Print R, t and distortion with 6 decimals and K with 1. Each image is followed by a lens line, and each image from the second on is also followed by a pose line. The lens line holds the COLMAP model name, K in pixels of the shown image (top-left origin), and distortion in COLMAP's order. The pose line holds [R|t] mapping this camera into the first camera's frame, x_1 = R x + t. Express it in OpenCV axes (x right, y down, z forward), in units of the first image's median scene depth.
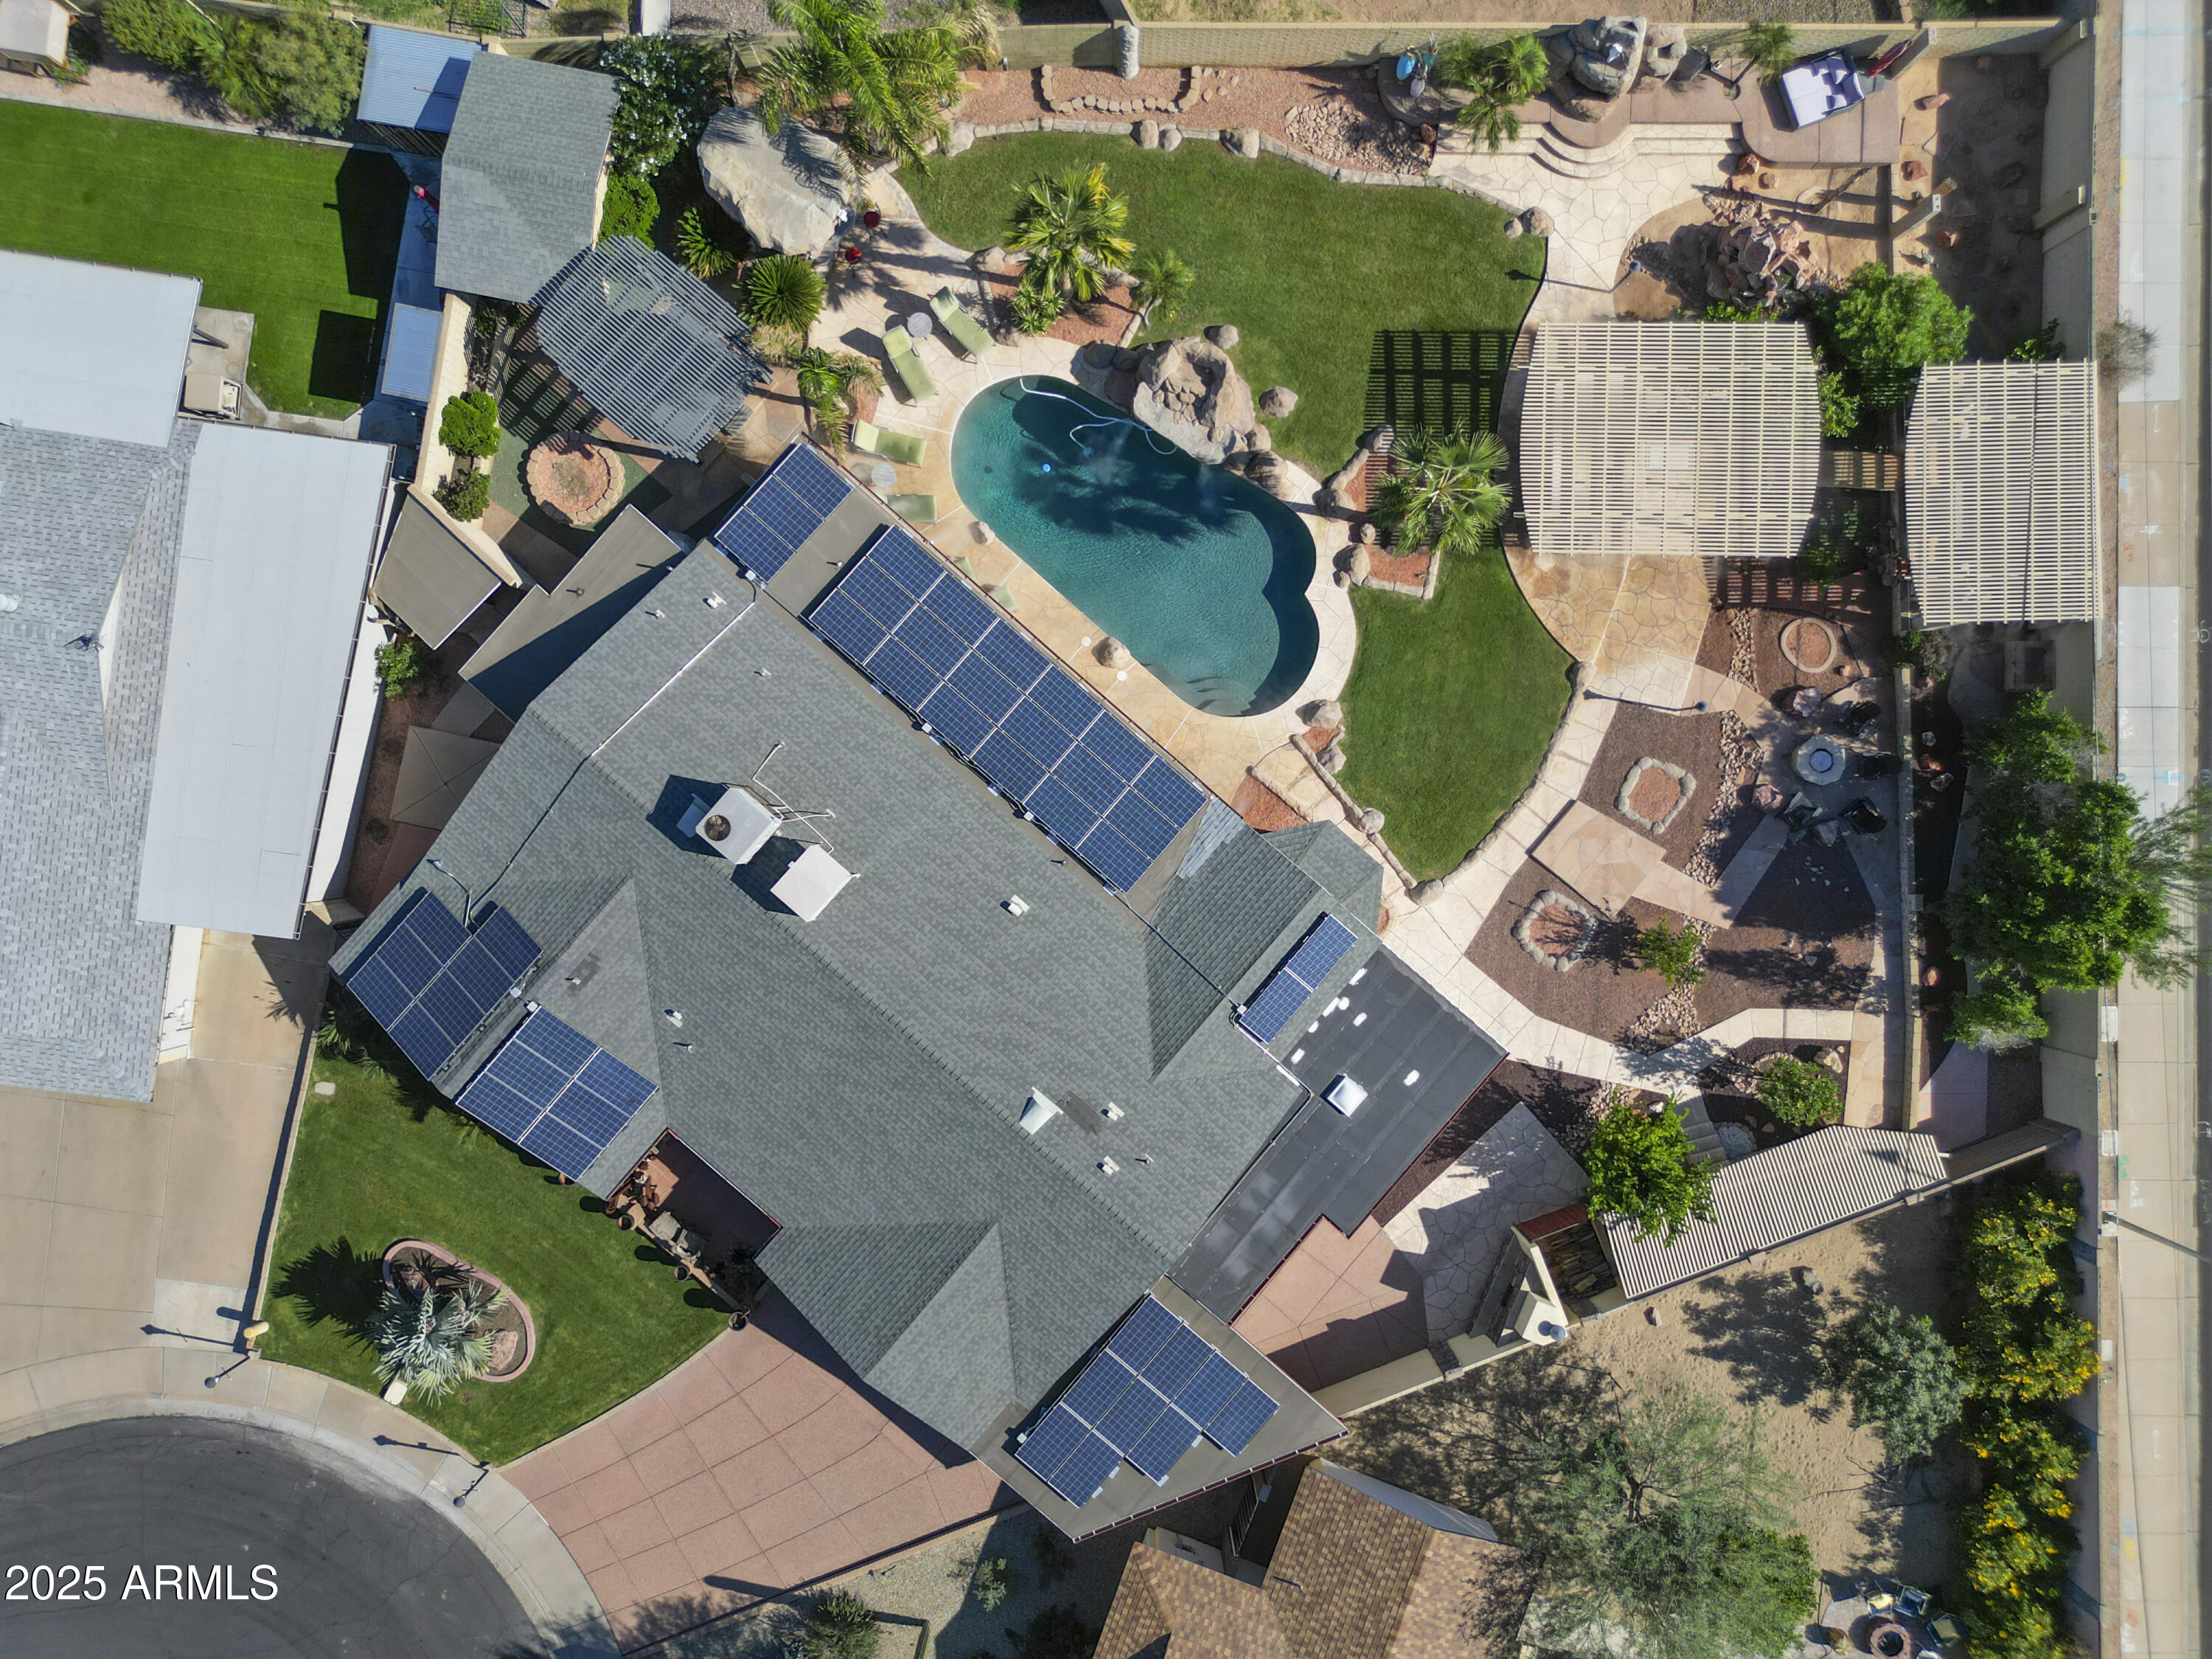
lens RADIAL K [[1555.7, 0, 1106.0], [0, 1555.7, 829.5], [0, 0, 1]] dist [0.066586, -0.081180]
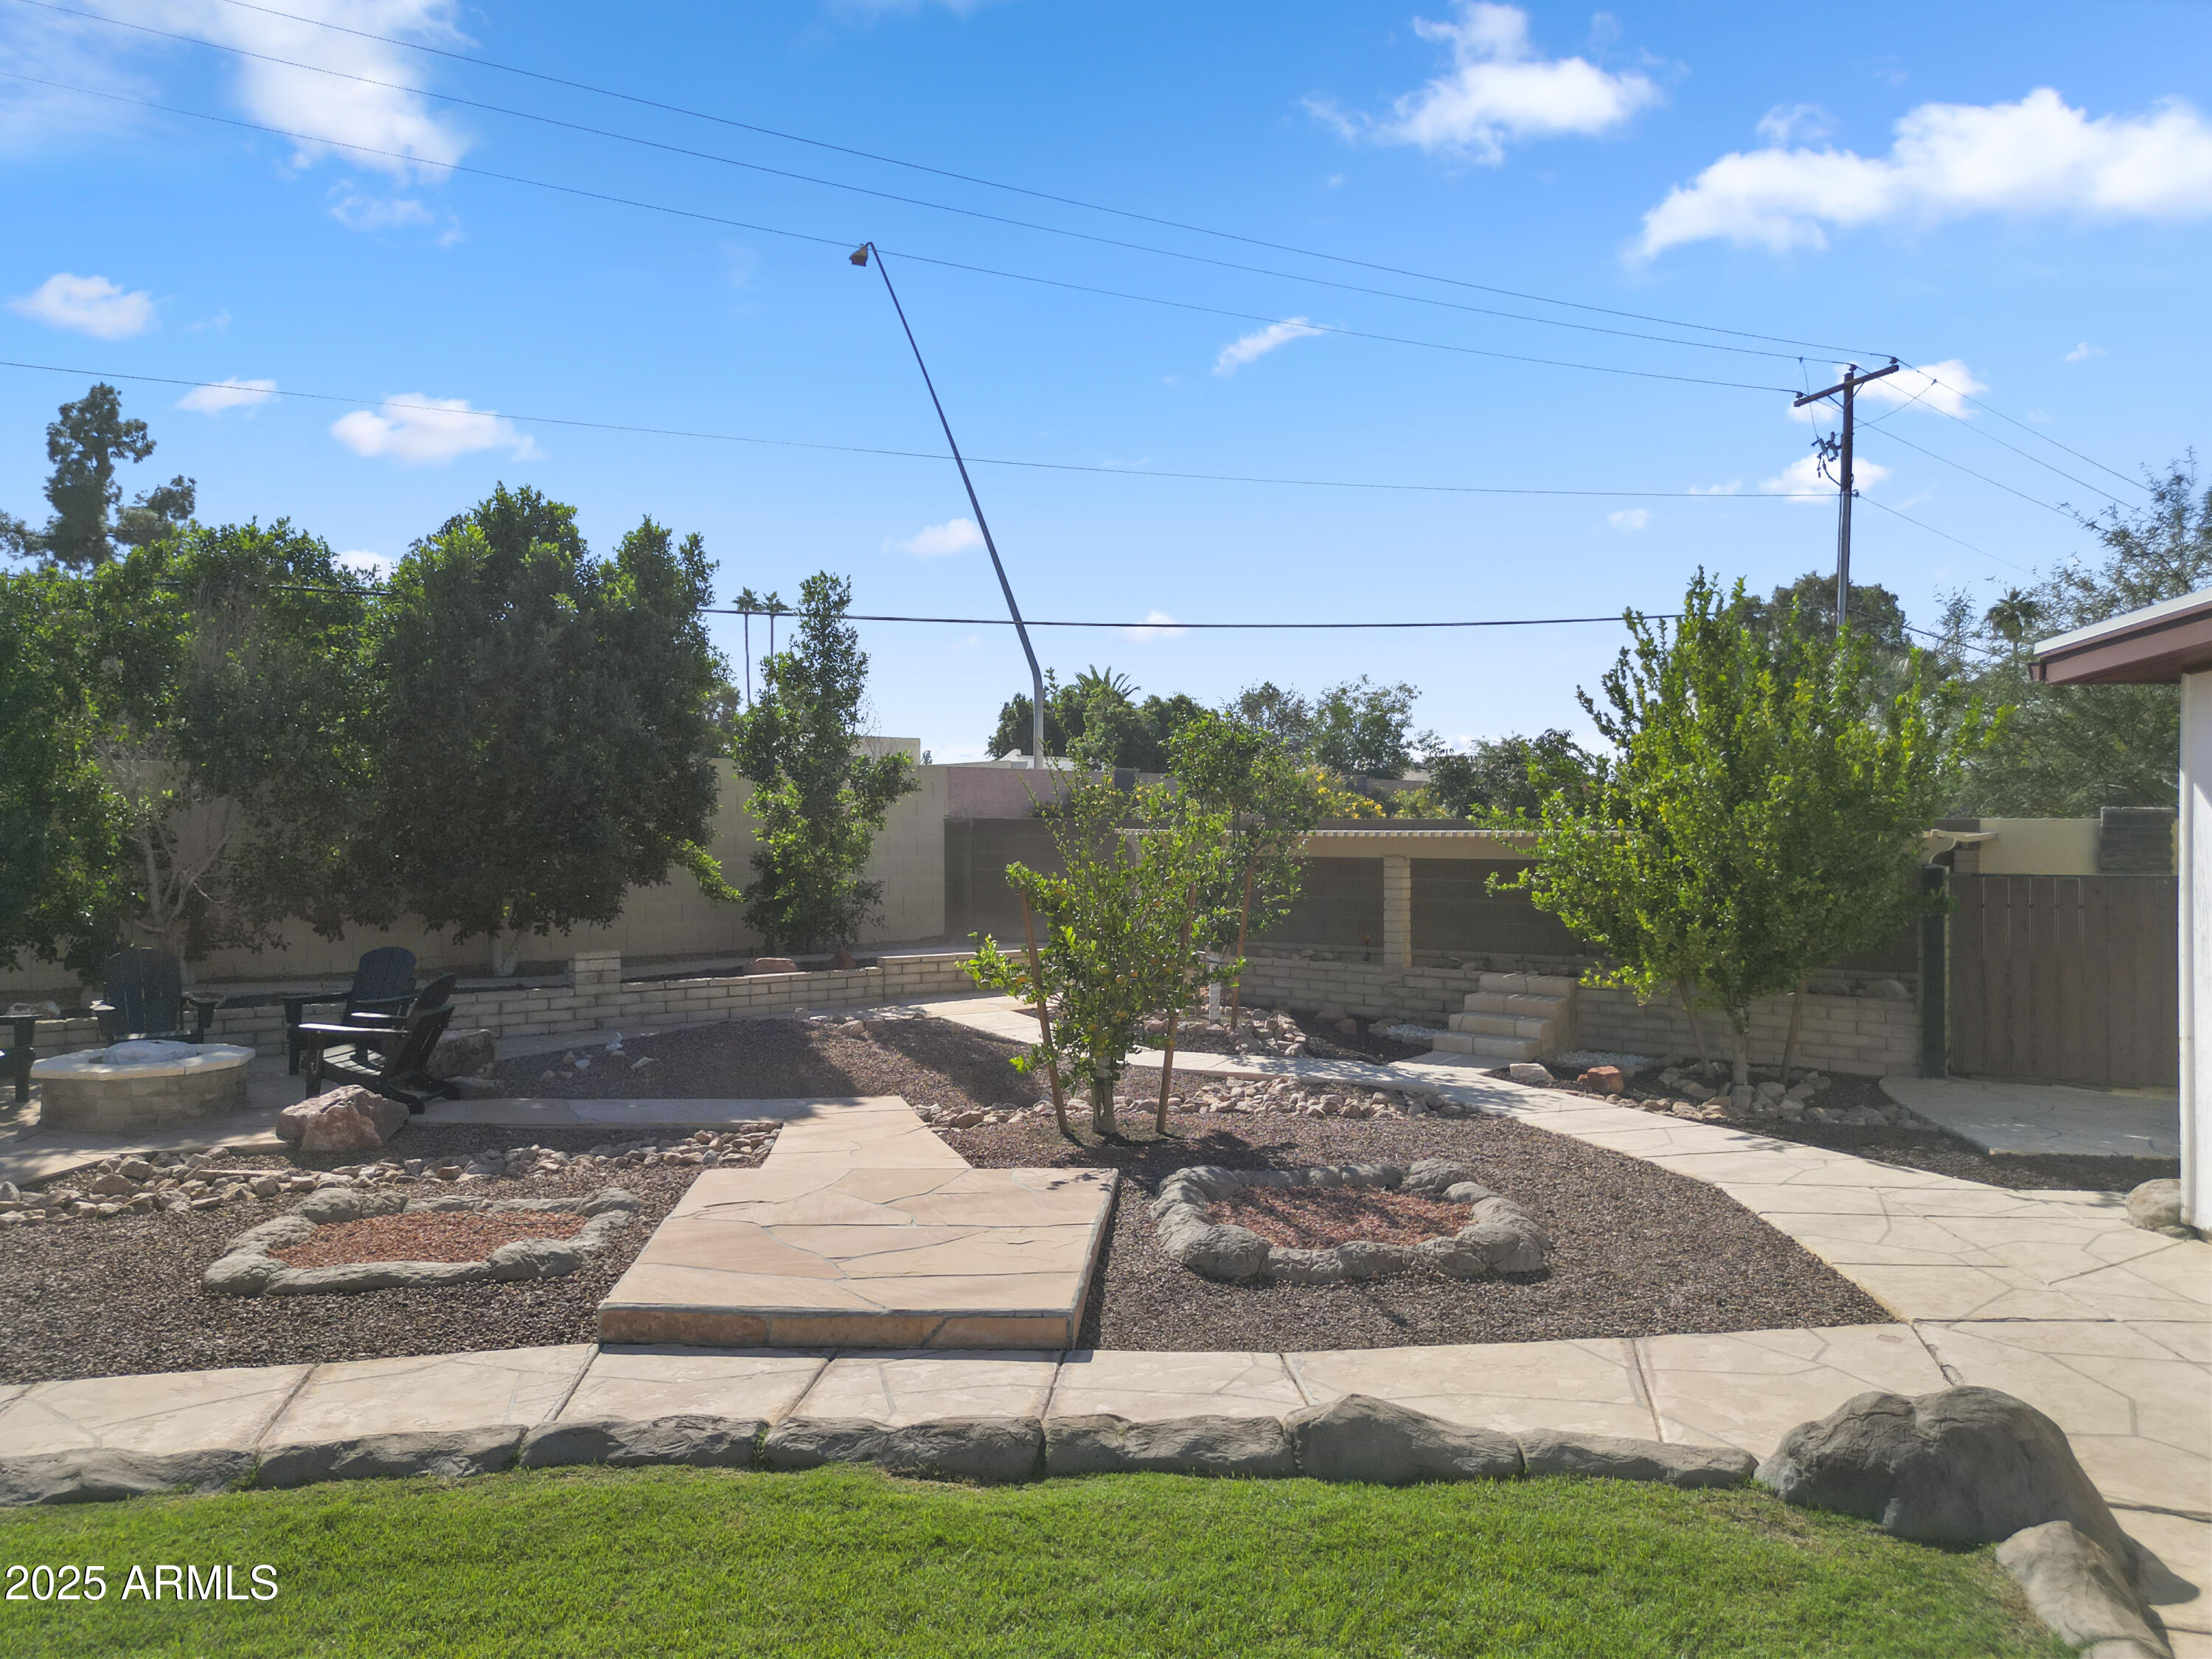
lens RADIAL K [[1554.3, 0, 1118.3], [0, 1554.3, 830.0], [0, 0, 1]] dist [0.080530, -0.095726]
pose [[-0.583327, -0.002162, 0.812234, 0.152489], [0.812195, -0.011705, 0.583268, -0.064697], [0.008246, 0.999929, 0.008583, 0.957516]]
